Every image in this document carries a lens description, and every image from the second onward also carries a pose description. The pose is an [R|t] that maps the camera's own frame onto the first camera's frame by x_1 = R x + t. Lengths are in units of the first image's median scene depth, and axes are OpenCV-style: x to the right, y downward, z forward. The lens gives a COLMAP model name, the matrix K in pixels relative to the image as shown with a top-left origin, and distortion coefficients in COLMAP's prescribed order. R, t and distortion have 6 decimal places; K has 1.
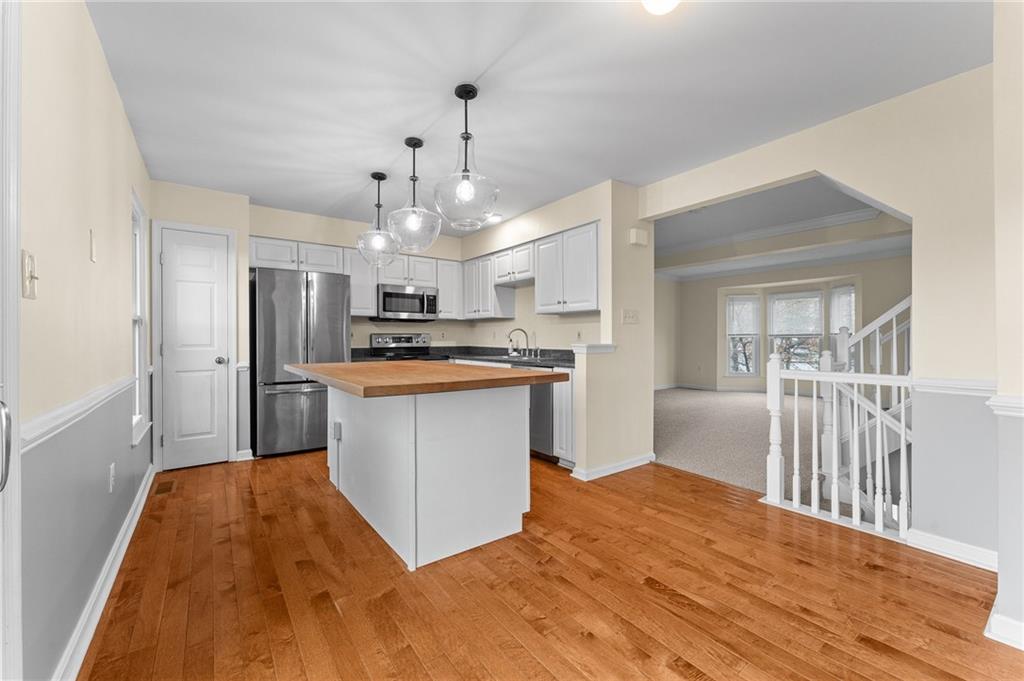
lens RADIAL K [[420.3, 0, 514.4], [0, 420.3, 337.1], [0, 0, 1]] dist [-0.001066, 0.000213]
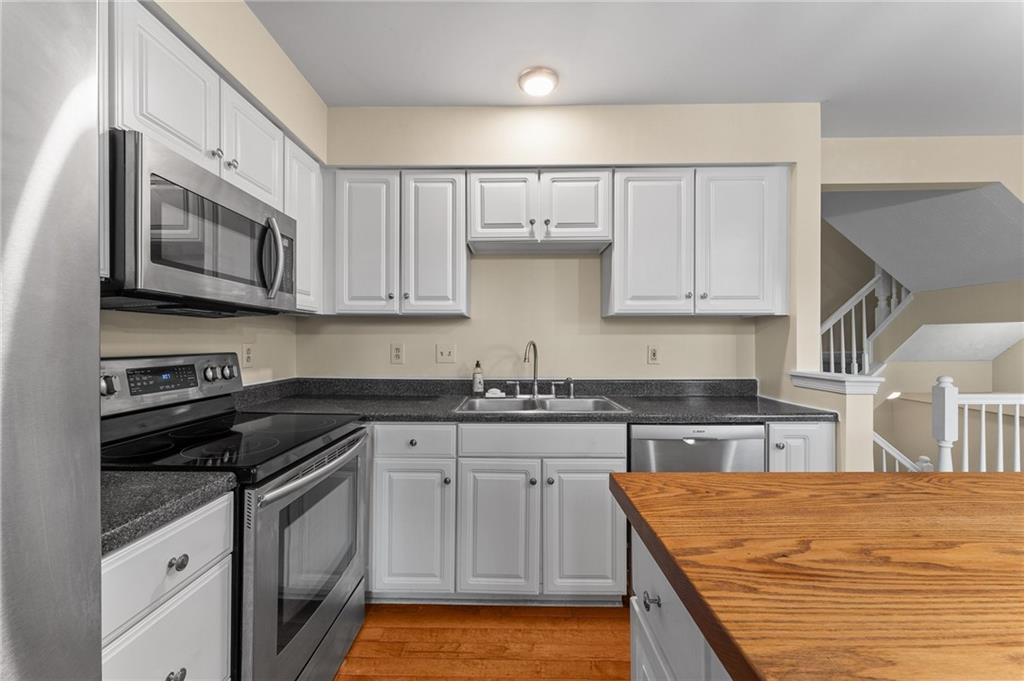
lens RADIAL K [[420.3, 0, 510.9], [0, 420.3, 342.2], [0, 0, 1]] dist [-0.001066, 0.000213]
pose [[0.599879, -0.002979, 0.800085, -0.394786], [-0.001473, 0.999987, 0.004828, -0.021074], [-0.800089, -0.004075, 0.599867, 0.732115]]
